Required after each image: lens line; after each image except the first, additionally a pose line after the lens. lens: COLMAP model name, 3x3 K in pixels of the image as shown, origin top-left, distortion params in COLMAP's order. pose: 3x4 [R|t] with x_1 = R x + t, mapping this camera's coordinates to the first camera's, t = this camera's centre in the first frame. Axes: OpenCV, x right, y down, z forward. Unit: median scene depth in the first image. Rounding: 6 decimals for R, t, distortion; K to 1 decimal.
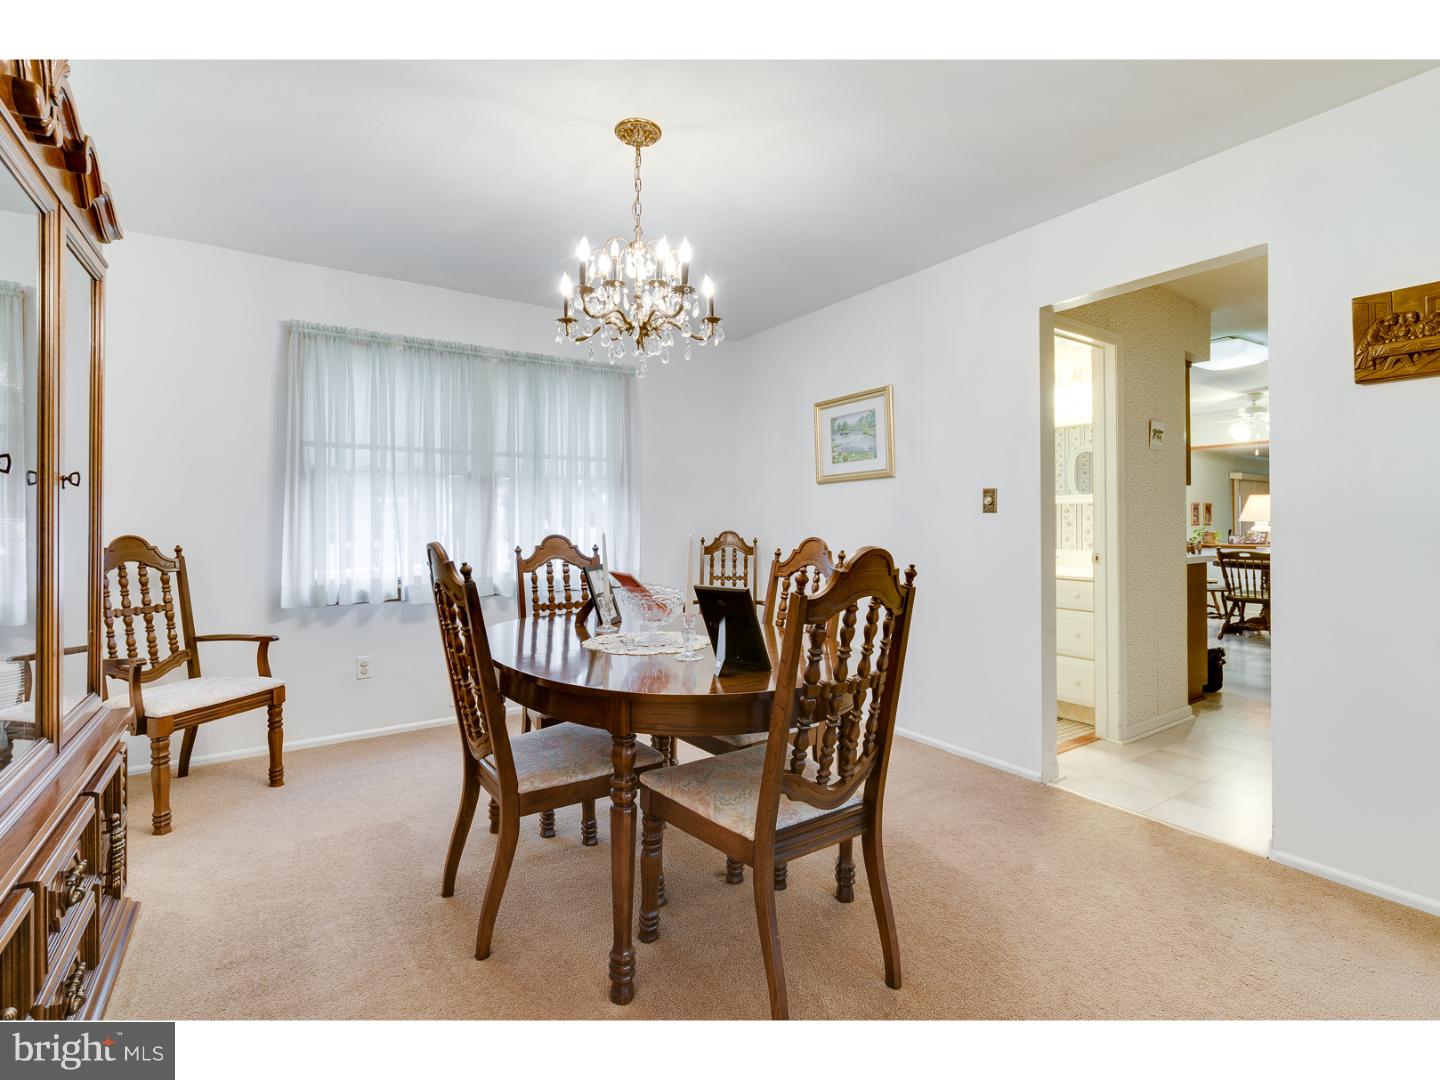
lens RADIAL K [[659.2, 0, 683.2], [0, 659.2, 524.6], [0, 0, 1]] dist [-0.002105, 0.001070]
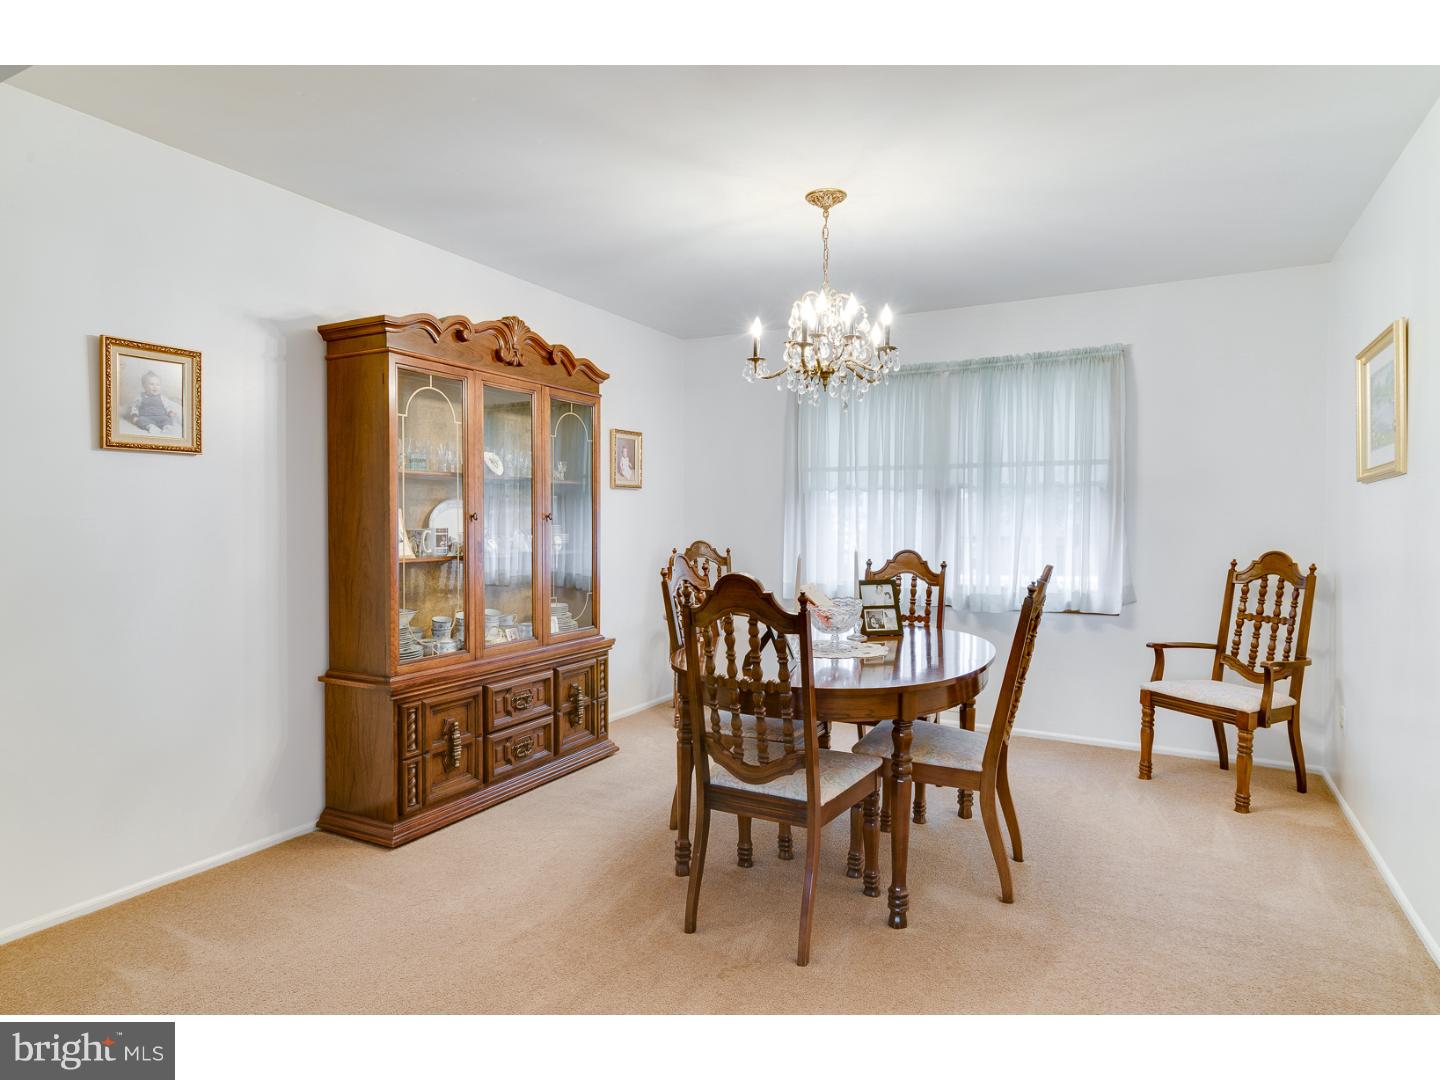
lens RADIAL K [[809.8, 0, 721.3], [0, 809.8, 531.1], [0, 0, 1]] dist [0.001939, 0.000537]
pose [[0.497945, 0.012598, -0.867117, 0.656864], [-0.006481, 0.999921, 0.010806, -0.021220], [0.867184, 0.000240, 0.497988, 0.093899]]
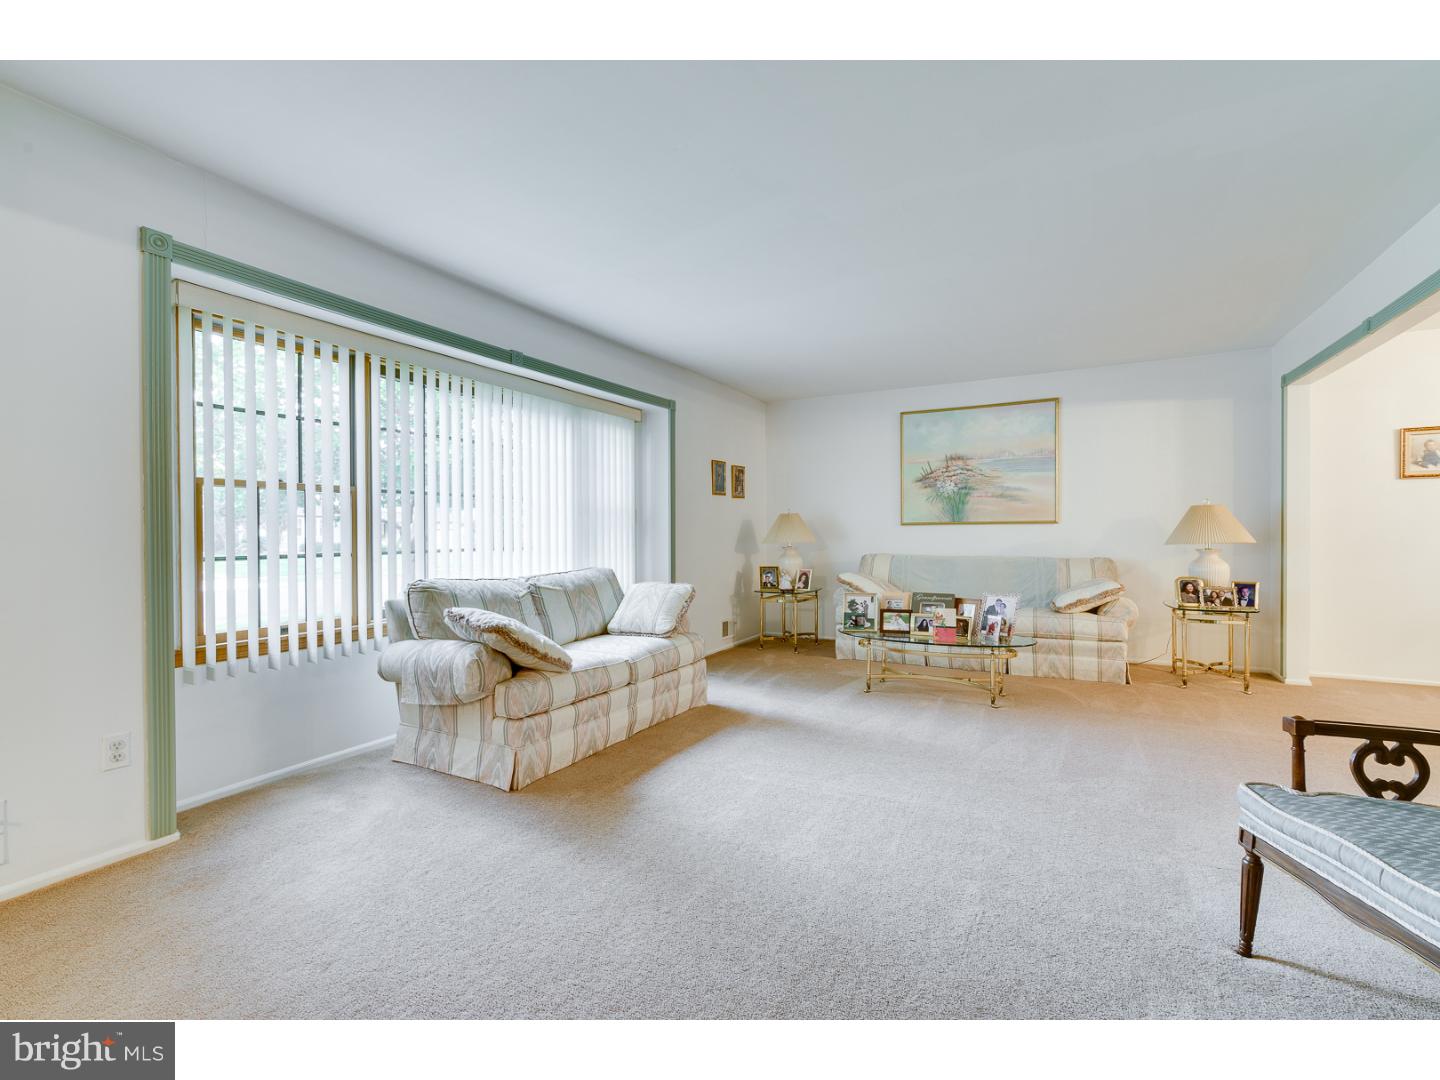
lens RADIAL K [[659.2, 0, 716.2], [0, 659.2, 536.1], [0, 0, 1]] dist [-0.002105, 0.001070]
pose [[-0.882956, 0.007590, -0.469394, 1.589534], [0.002242, 0.999926, 0.011951, 0.012587], [0.469450, 0.009500, -0.882908, 0.501432]]
